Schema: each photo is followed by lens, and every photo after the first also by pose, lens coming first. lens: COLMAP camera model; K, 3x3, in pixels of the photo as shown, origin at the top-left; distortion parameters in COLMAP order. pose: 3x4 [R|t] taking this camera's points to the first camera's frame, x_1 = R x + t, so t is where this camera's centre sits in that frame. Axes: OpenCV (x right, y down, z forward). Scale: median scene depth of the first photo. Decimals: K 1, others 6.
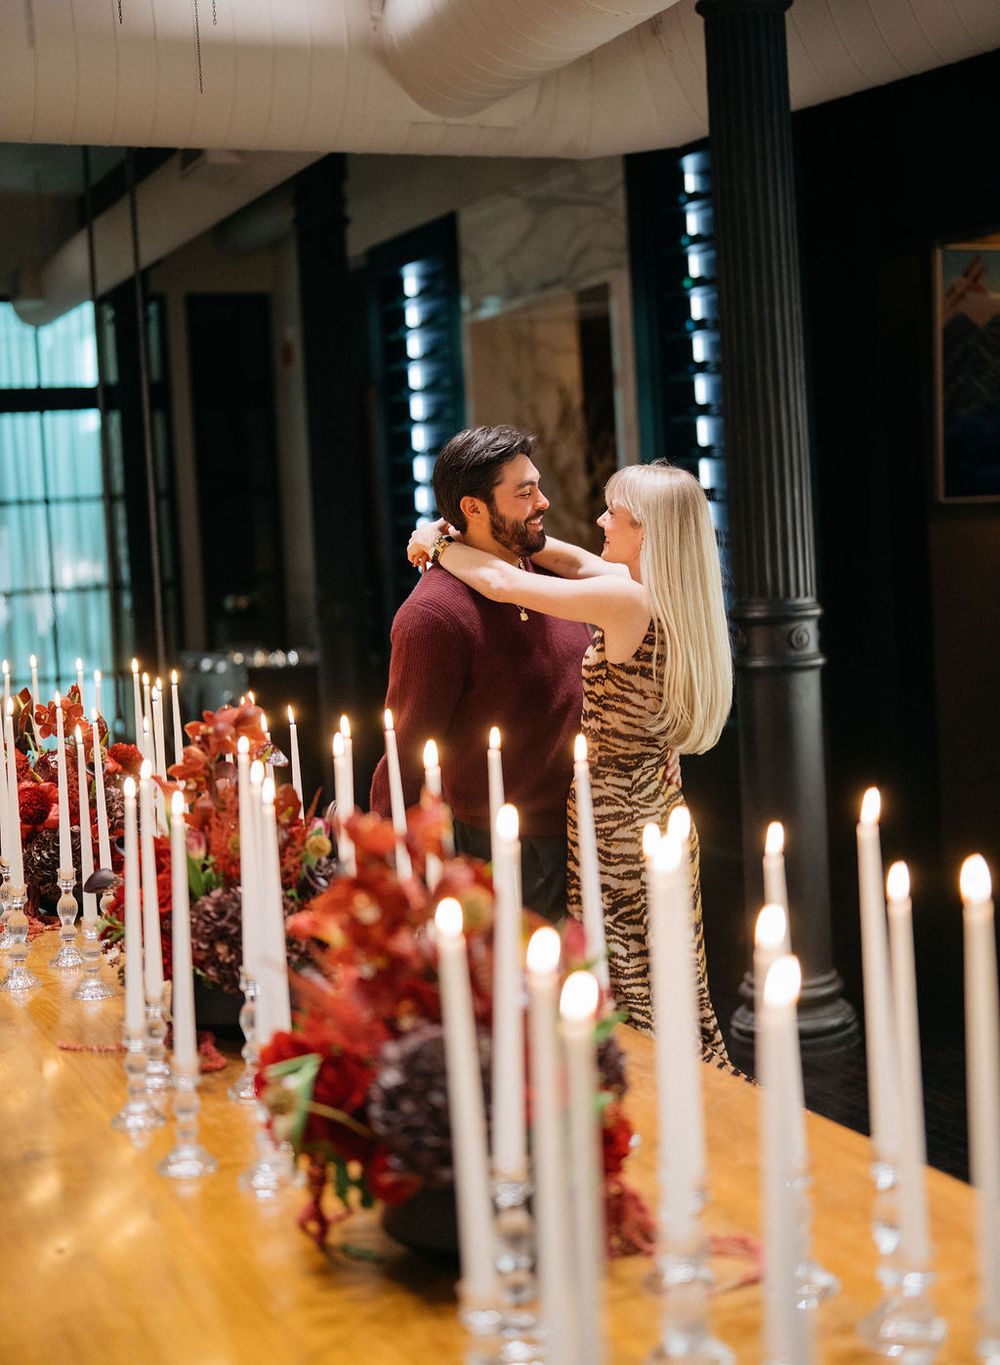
lens RADIAL K [[2128.9, 0, 501.4], [0, 2128.9, 674.2], [0, 0, 1]] dist [-0.057373, 0.000000]
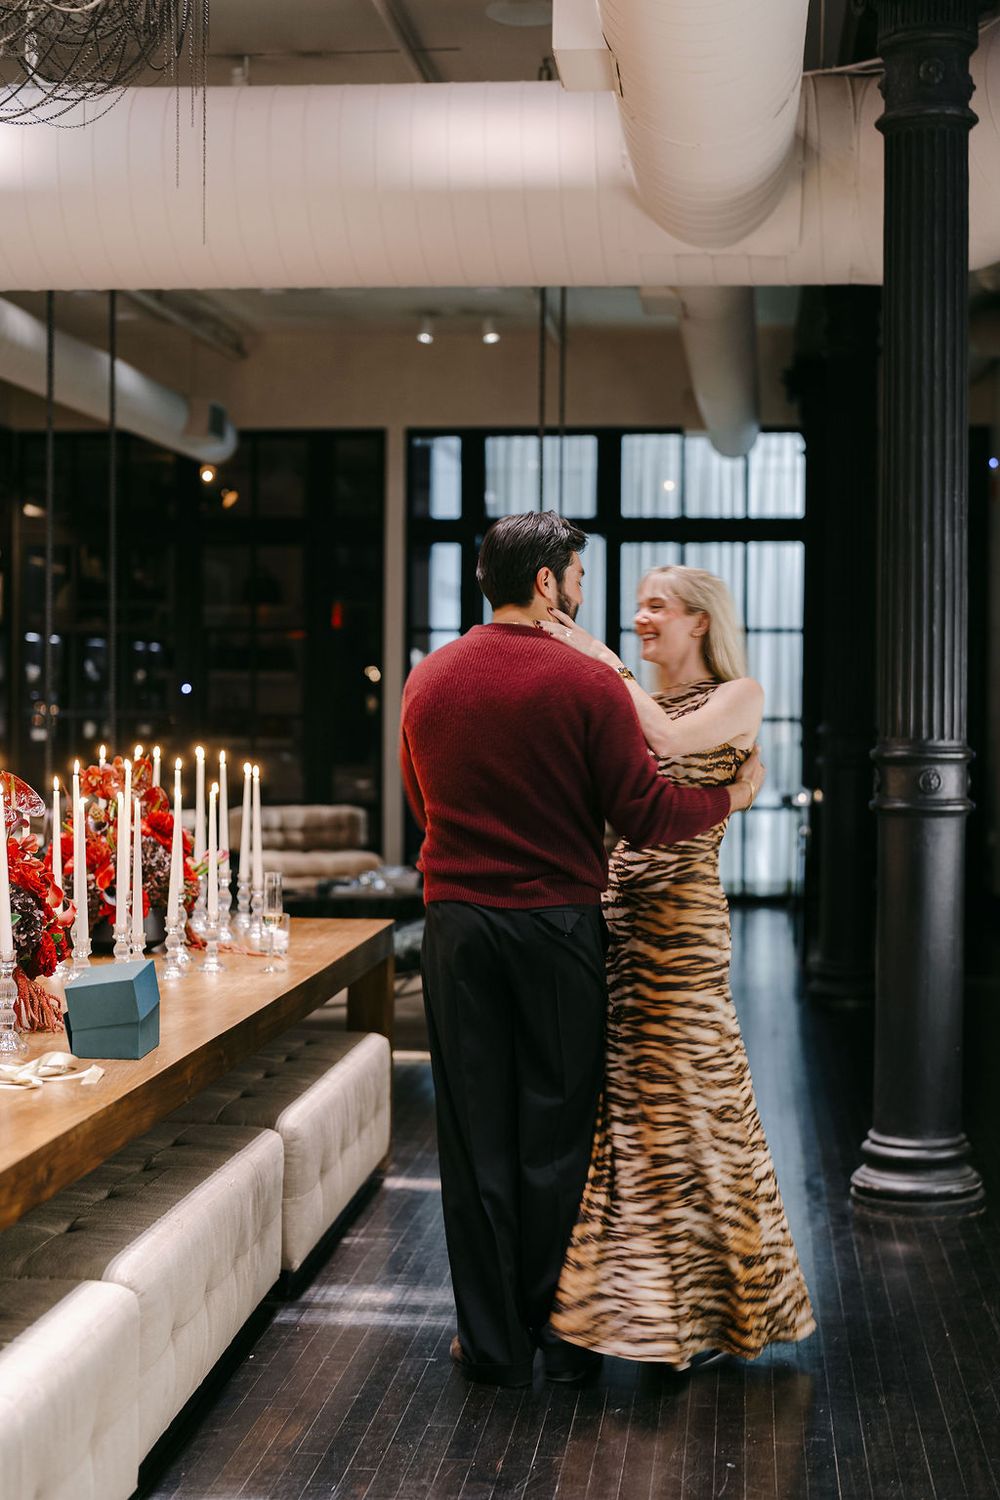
lens RADIAL K [[2227.3, 0, 496.2], [0, 2227.3, 745.9], [0, 0, 1]] dist [0.041423, 0.000000]
pose [[0.882683, 0.068561, -0.464941, 0.457243], [-0.085417, 0.996228, -0.015257, -0.001207], [0.462142, 0.053181, 0.885210, 0.024687]]
